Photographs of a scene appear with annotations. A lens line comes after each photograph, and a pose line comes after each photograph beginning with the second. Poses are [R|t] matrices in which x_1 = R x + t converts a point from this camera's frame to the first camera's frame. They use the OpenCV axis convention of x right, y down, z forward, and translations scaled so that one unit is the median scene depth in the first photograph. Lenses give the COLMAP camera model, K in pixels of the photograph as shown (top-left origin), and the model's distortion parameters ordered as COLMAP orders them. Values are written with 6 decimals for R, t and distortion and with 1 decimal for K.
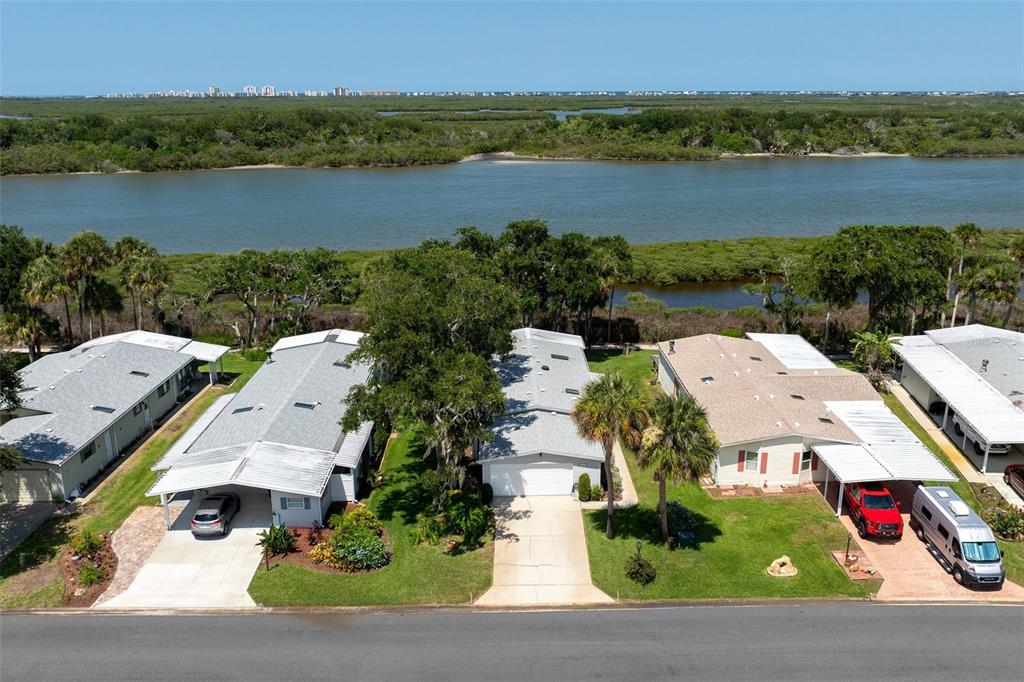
lens RADIAL K [[850.9, 0, 513.5], [0, 850.9, 340.5], [0, 0, 1]] dist [-0.014535, -0.018832]
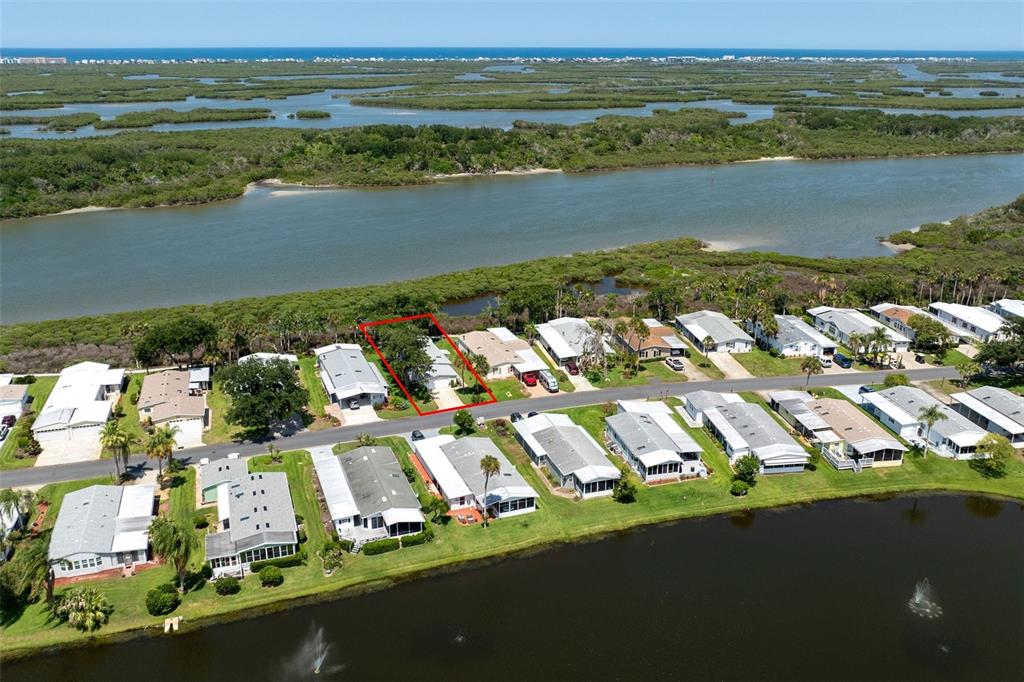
lens RADIAL K [[850.9, 0, 510.3], [0, 850.9, 342.2], [0, 0, 1]] dist [-0.014535, -0.018832]
pose [[0.939288, -0.107130, 0.325976, -0.569382], [0.090656, 0.993735, 0.065364, -0.141956], [-0.330937, -0.031844, 0.943116, -1.656520]]
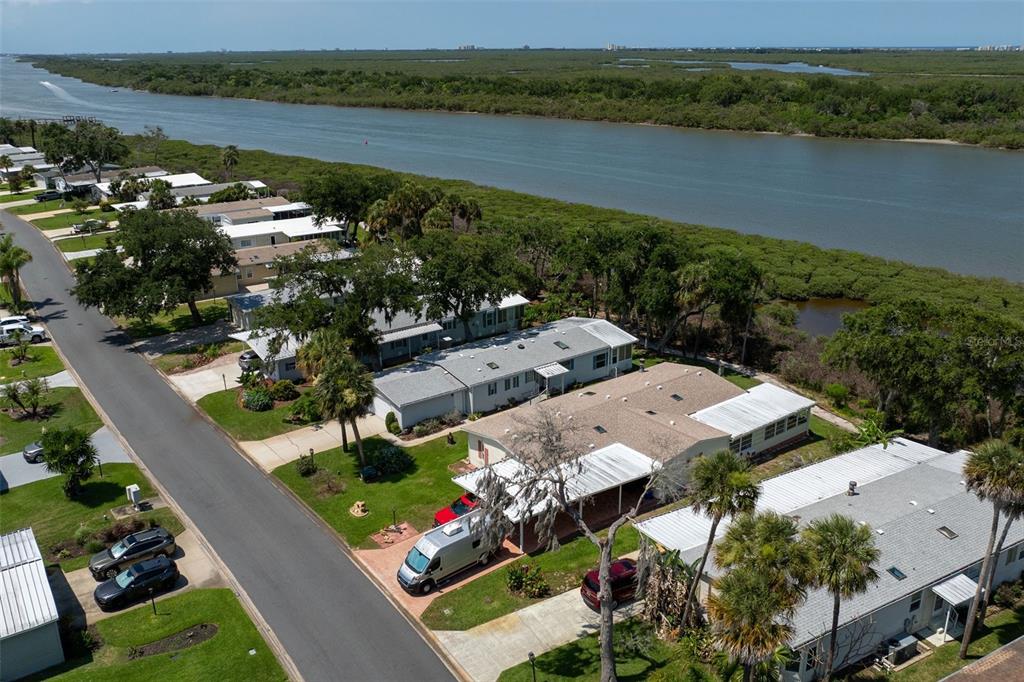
lens RADIAL K [[850.9, 0, 512.4], [0, 850.9, 340.2], [0, 0, 1]] dist [-0.014535, -0.018832]
pose [[0.599008, 0.259422, -0.757555, 0.823954], [-0.219388, 0.963034, 0.156314, -0.141506], [0.770103, 0.072565, 0.633779, 0.202781]]
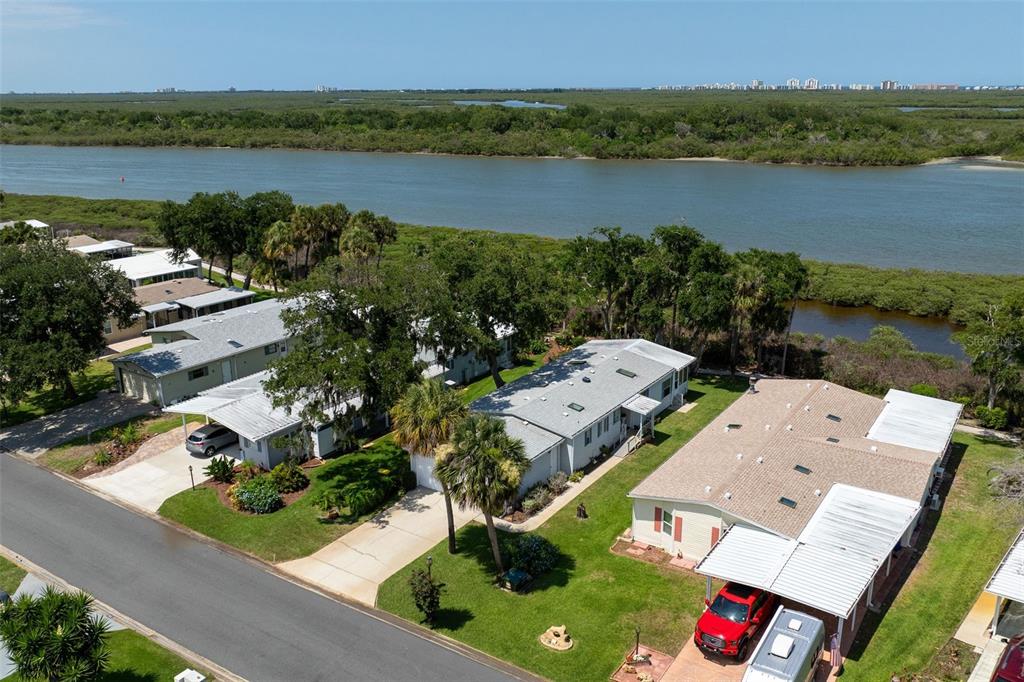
lens RADIAL K [[850.9, 0, 514.8], [0, 850.9, 339.9], [0, 0, 1]] dist [-0.014535, -0.018832]
pose [[0.824266, 0.158717, -0.543502, 0.421984], [-0.154925, 0.986497, 0.053125, -0.043279], [0.544594, 0.040413, 0.837725, 0.142302]]
